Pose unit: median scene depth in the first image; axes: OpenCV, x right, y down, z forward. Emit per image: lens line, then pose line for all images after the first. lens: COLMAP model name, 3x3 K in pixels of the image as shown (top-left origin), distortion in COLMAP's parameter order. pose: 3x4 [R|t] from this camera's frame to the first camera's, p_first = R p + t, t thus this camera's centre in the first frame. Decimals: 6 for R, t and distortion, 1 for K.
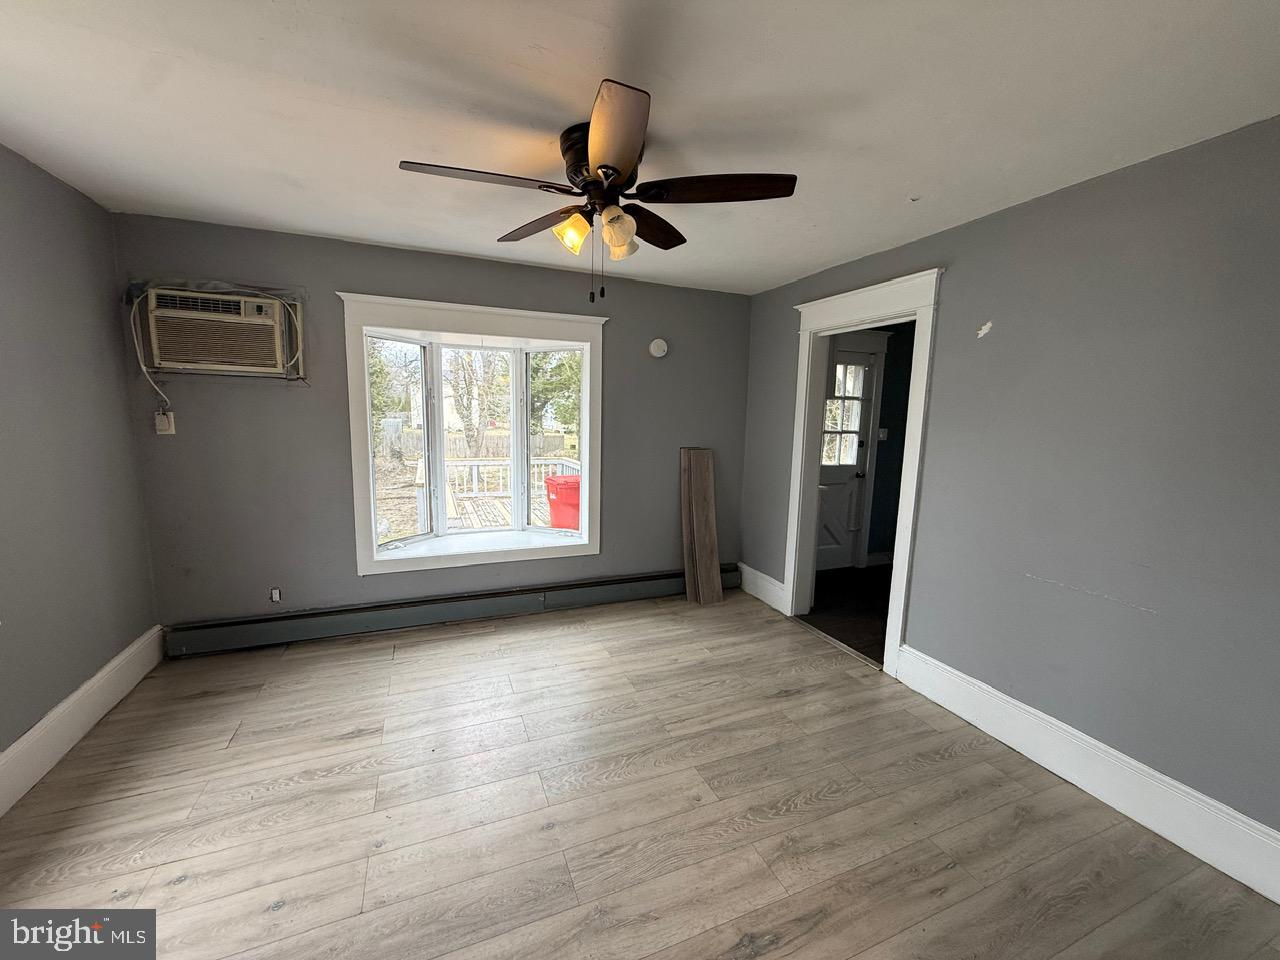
lens RADIAL K [[512.3, 0, 640.0], [0, 512.3, 480.0], [0, 0, 1]] dist [-0.000703, 0.000020]
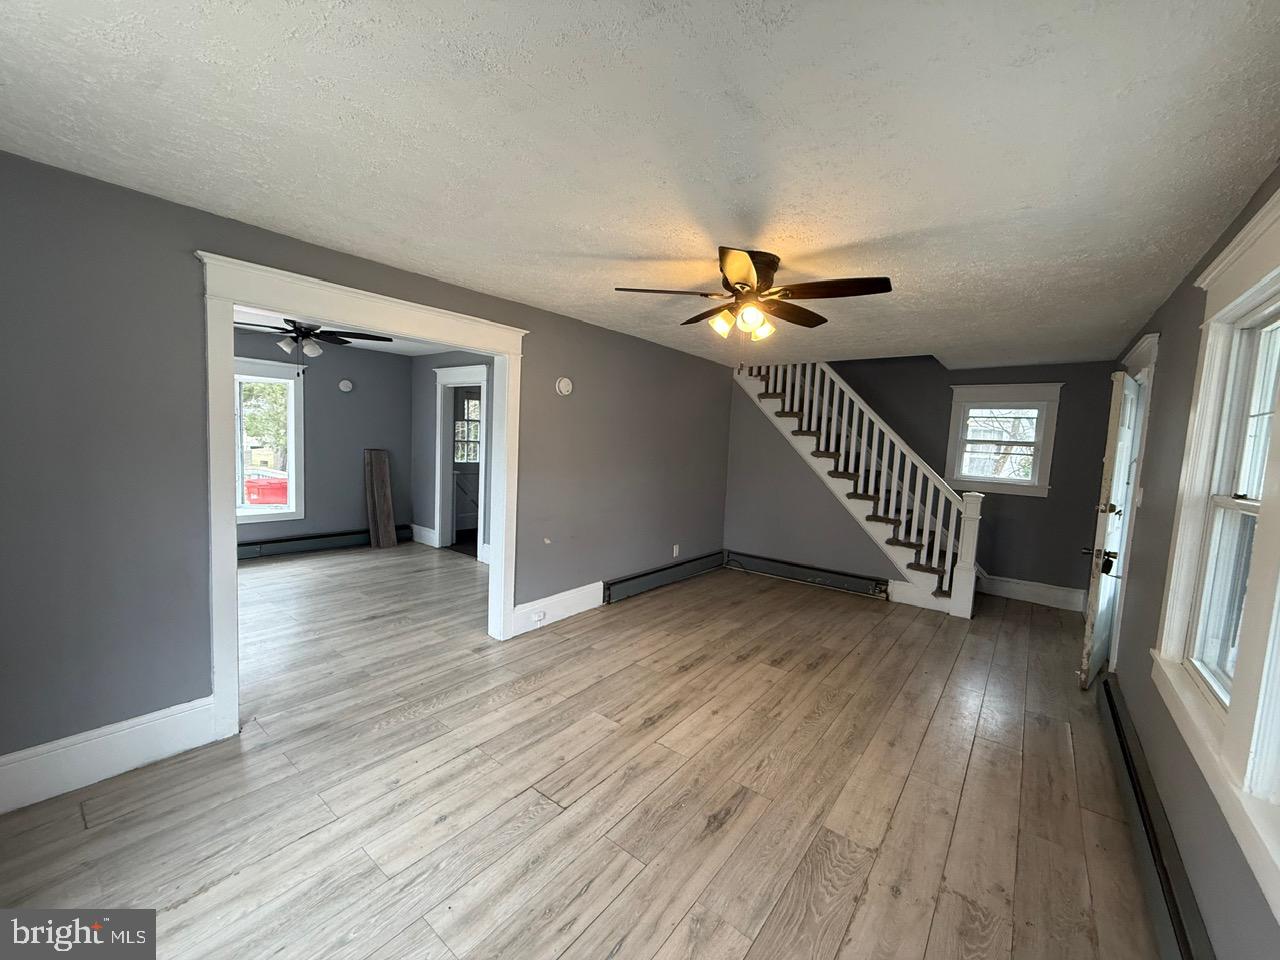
lens RADIAL K [[512.3, 0, 640.0], [0, 512.3, 480.0], [0, 0, 1]] dist [-0.000703, 0.000020]
pose [[0.874207, -0.020094, 0.485138, 0.060608], [0.038648, 0.998853, -0.028272, 0.119134], [-0.484013, 0.043465, 0.873981, -0.860362]]
